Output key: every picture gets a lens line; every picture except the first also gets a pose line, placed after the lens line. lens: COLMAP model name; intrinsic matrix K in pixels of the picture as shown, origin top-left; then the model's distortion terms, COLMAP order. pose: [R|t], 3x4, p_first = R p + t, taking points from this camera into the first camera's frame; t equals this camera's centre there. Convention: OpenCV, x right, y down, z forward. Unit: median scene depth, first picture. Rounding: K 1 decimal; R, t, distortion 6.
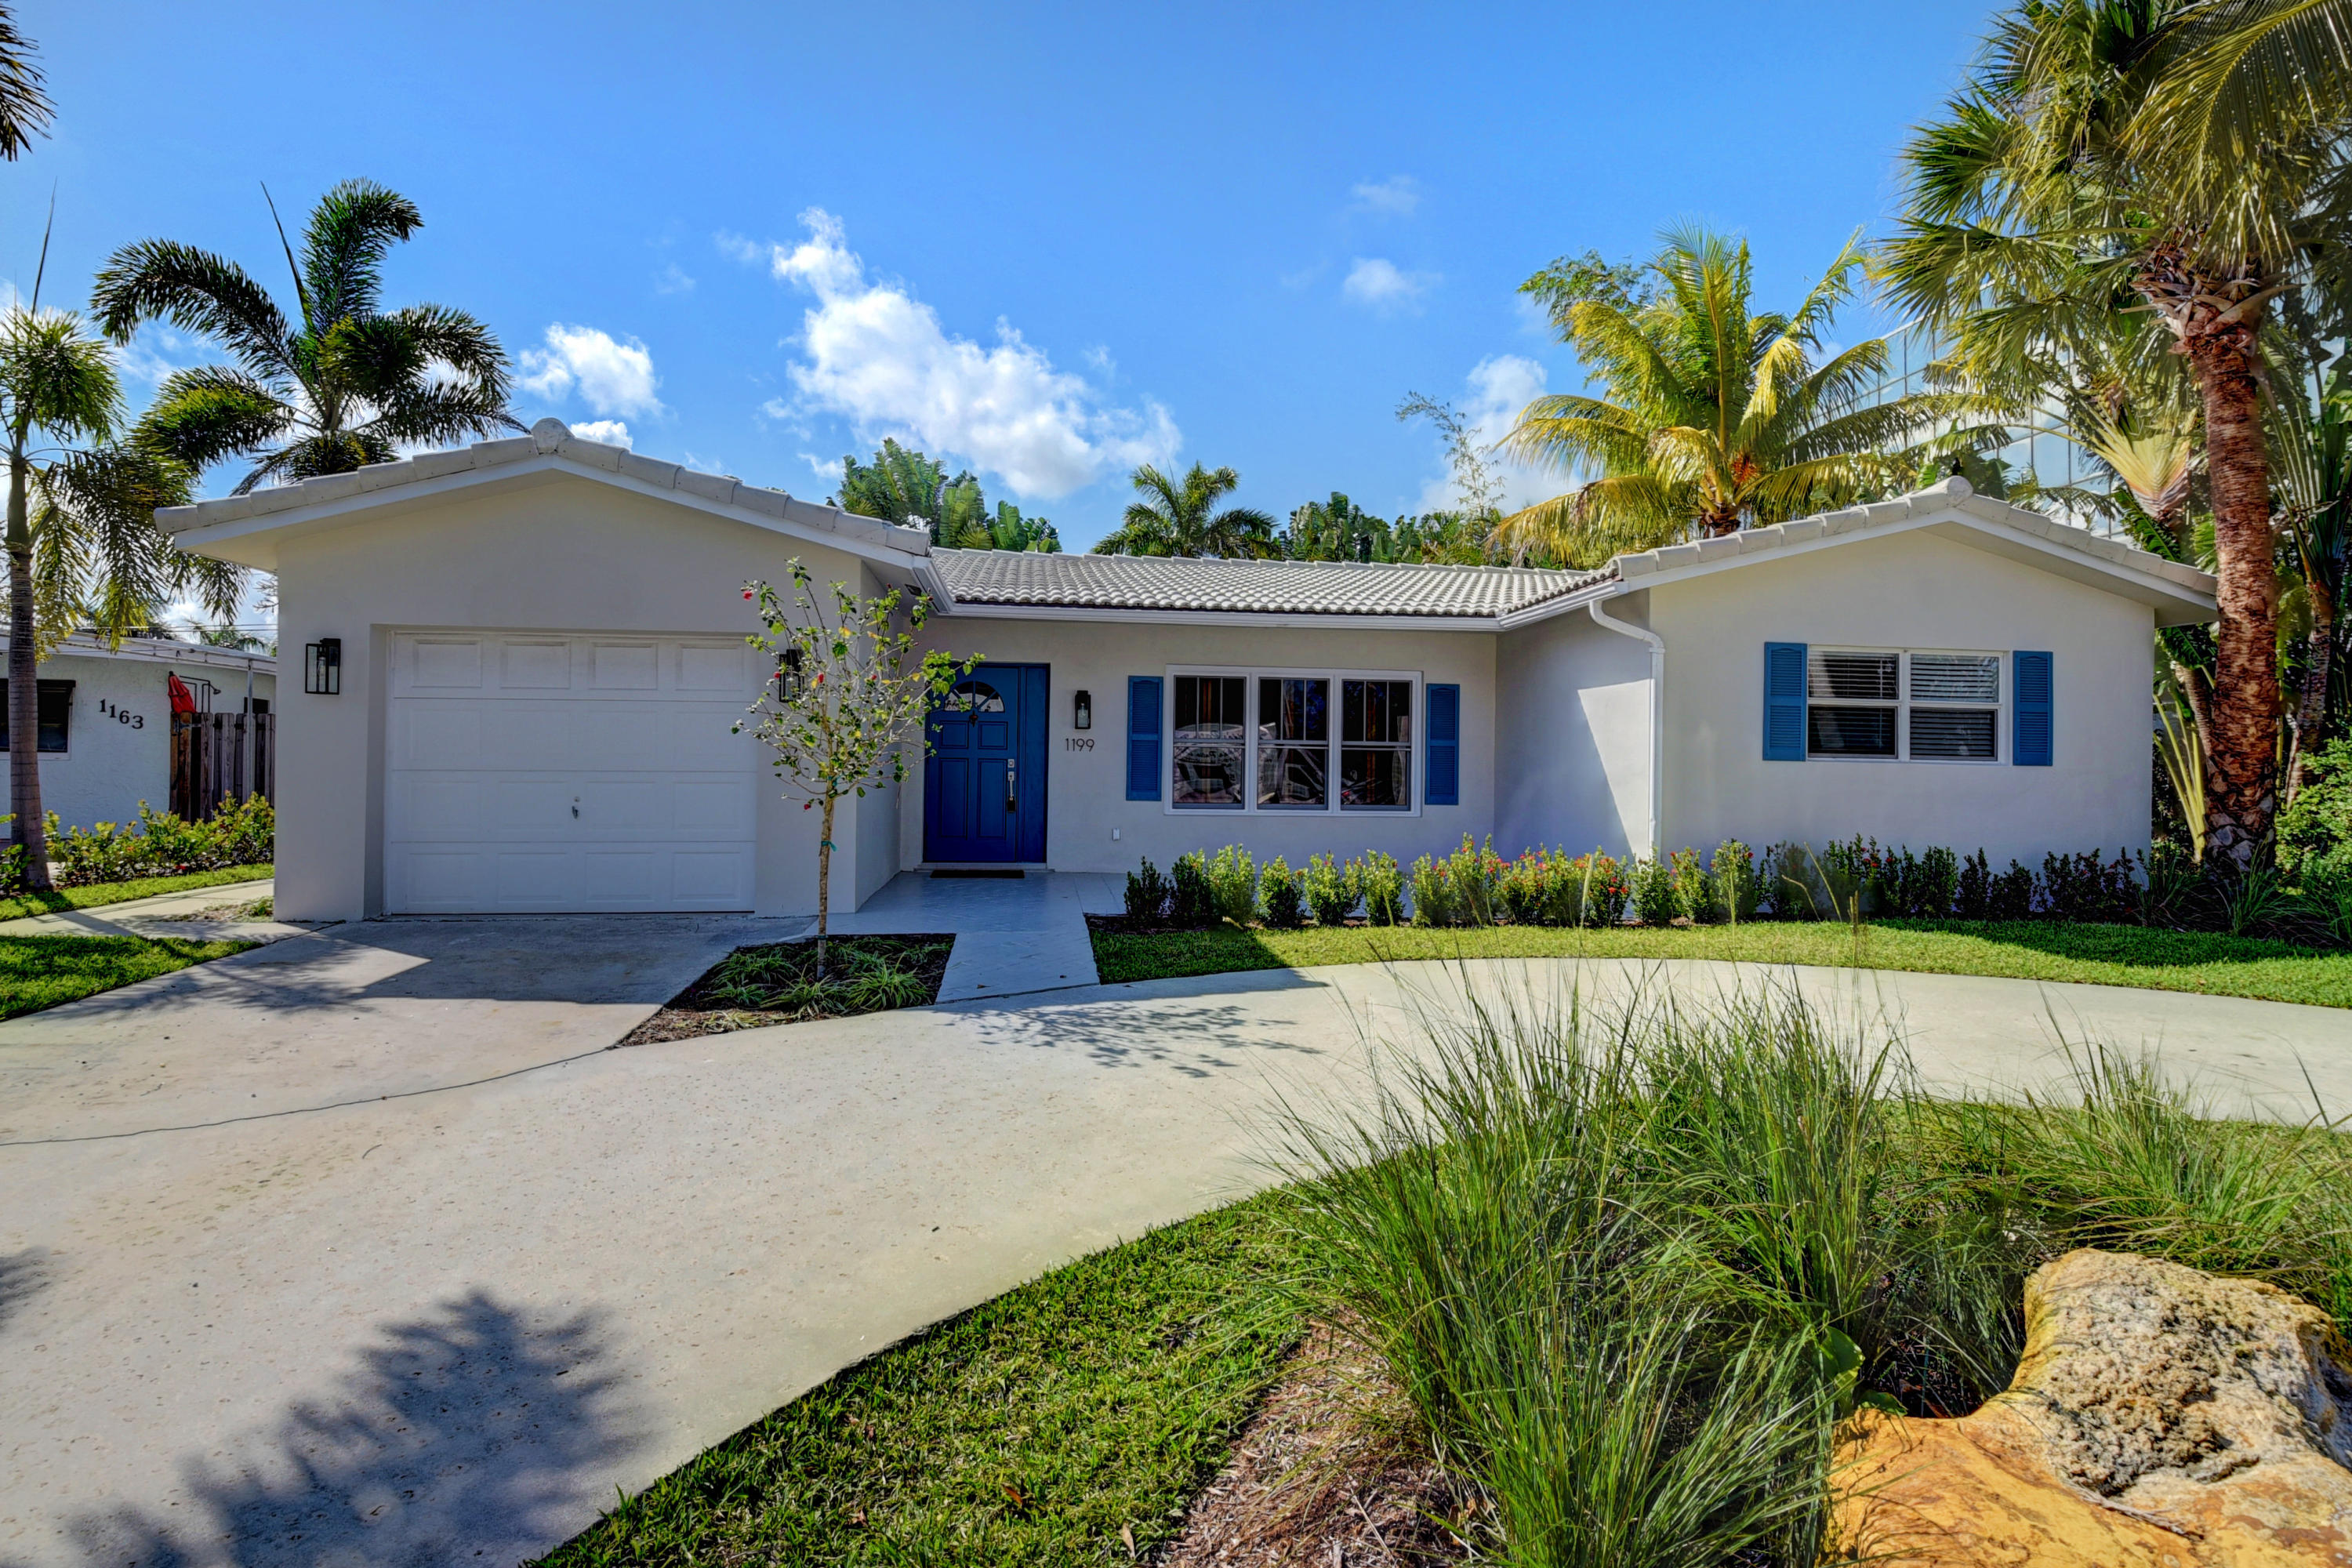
lens RADIAL K [[1181.3, 0, 1170.2], [0, 1181.3, 786.6], [0, 0, 1]] dist [0.002350, -0.023976]
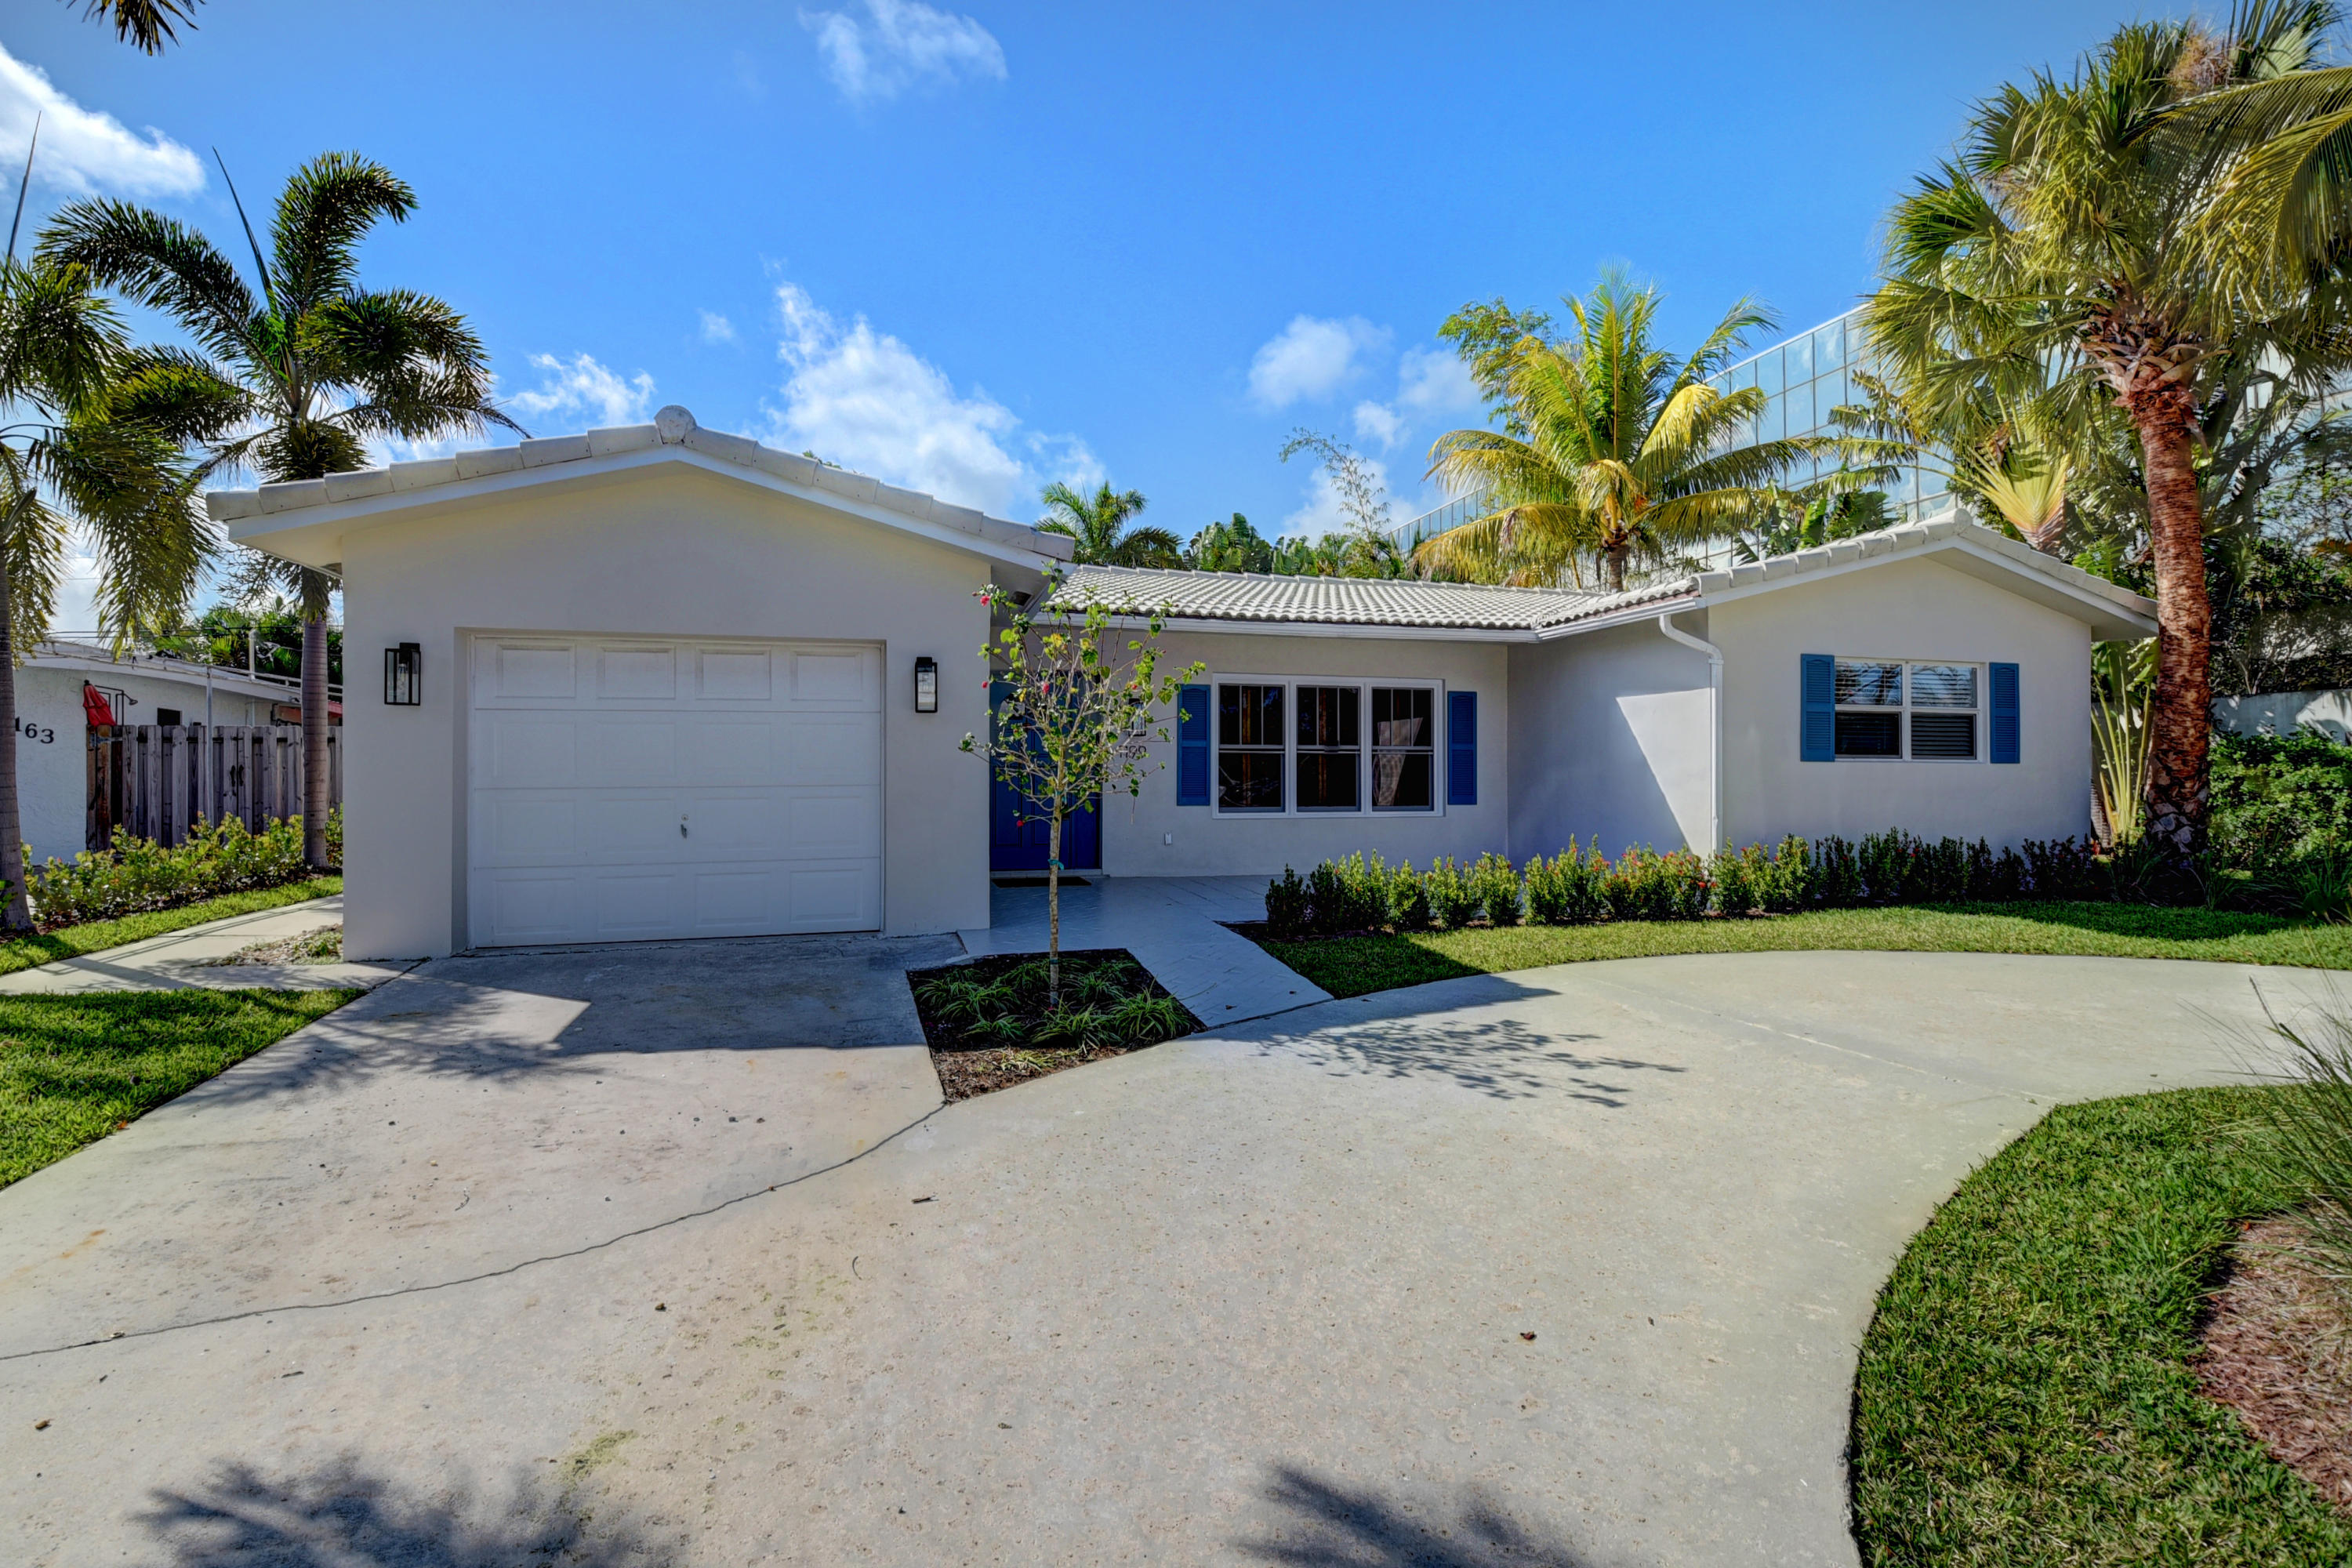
lens RADIAL K [[1090.4, 0, 1176.0], [0, 1090.4, 784.0], [0, 0, 1]] dist [-0.004149, -0.018107]
pose [[0.988930, -0.013637, 0.147755, -0.217446], [0.013807, 0.999905, -0.000120, -0.009103], [-0.147739, 0.002159, 0.989024, 0.082498]]
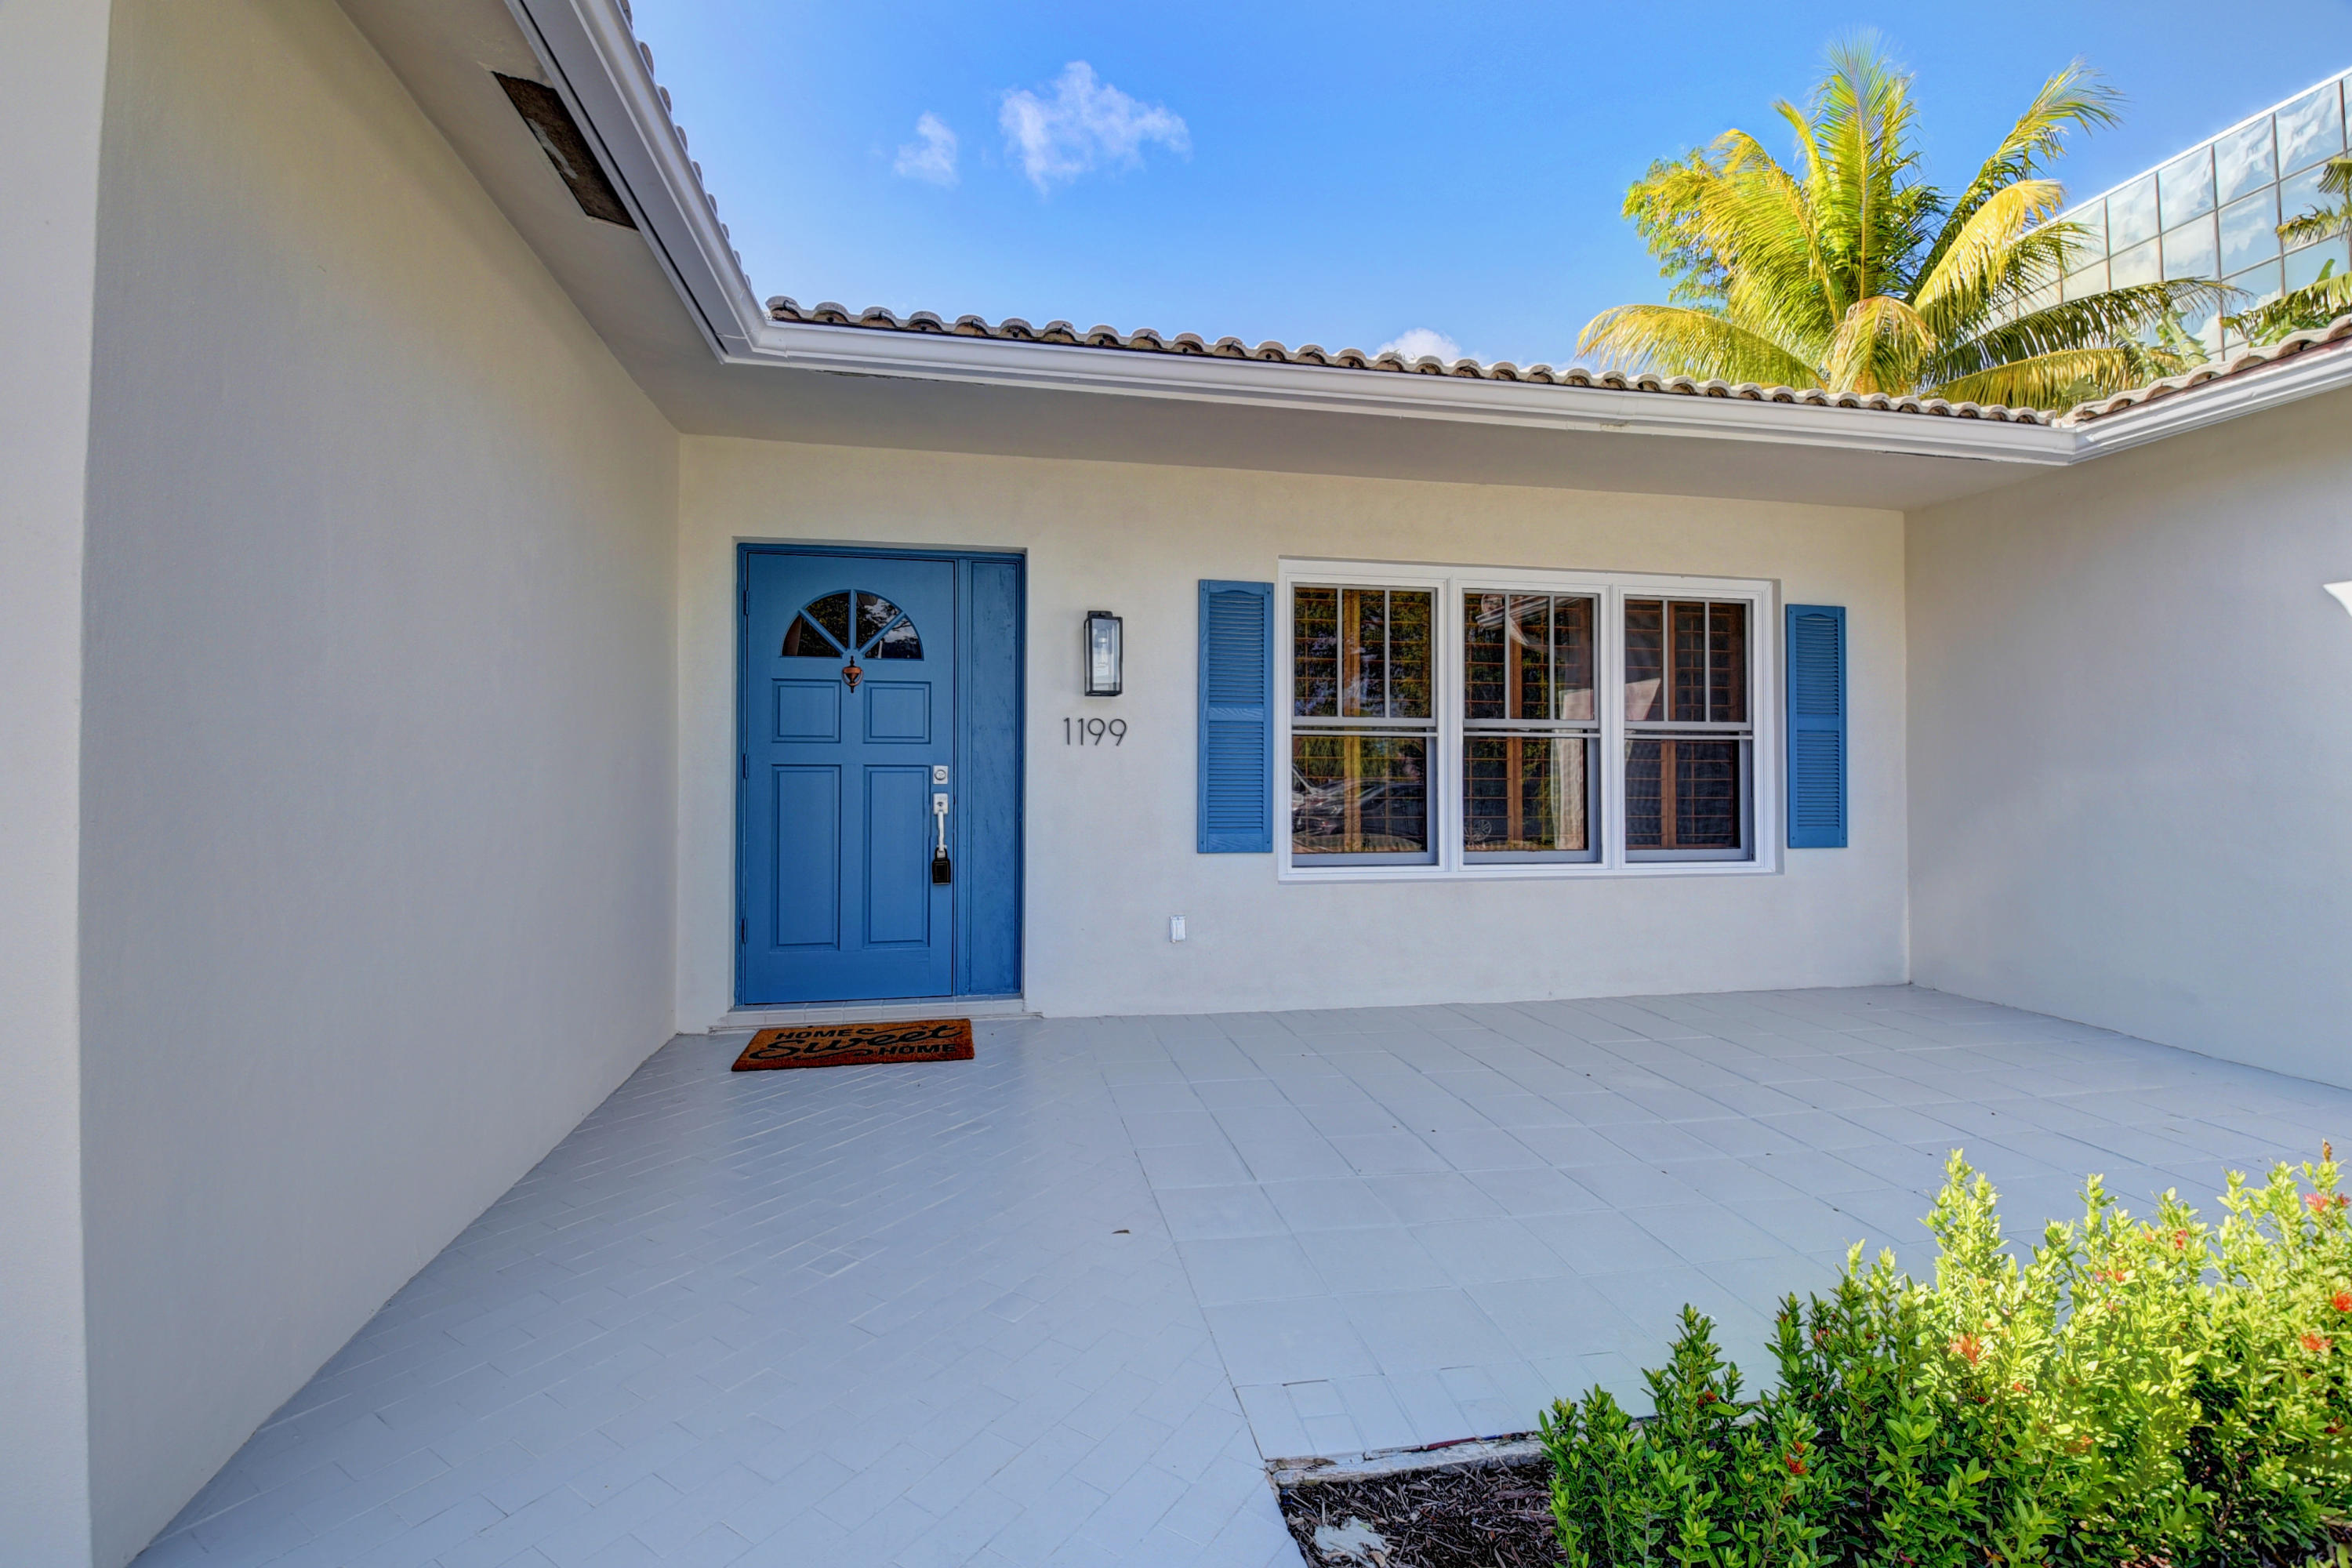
lens RADIAL K [[1030.4, 0, 1167.3], [0, 1030.4, 779.2], [0, 0, 1]] dist [-0.002897, -0.000481]
pose [[0.997223, -0.010499, 0.073729, -0.095661], [0.010687, 0.999941, -0.002159, -0.019664], [-0.073702, 0.002941, 0.997276, 0.742718]]
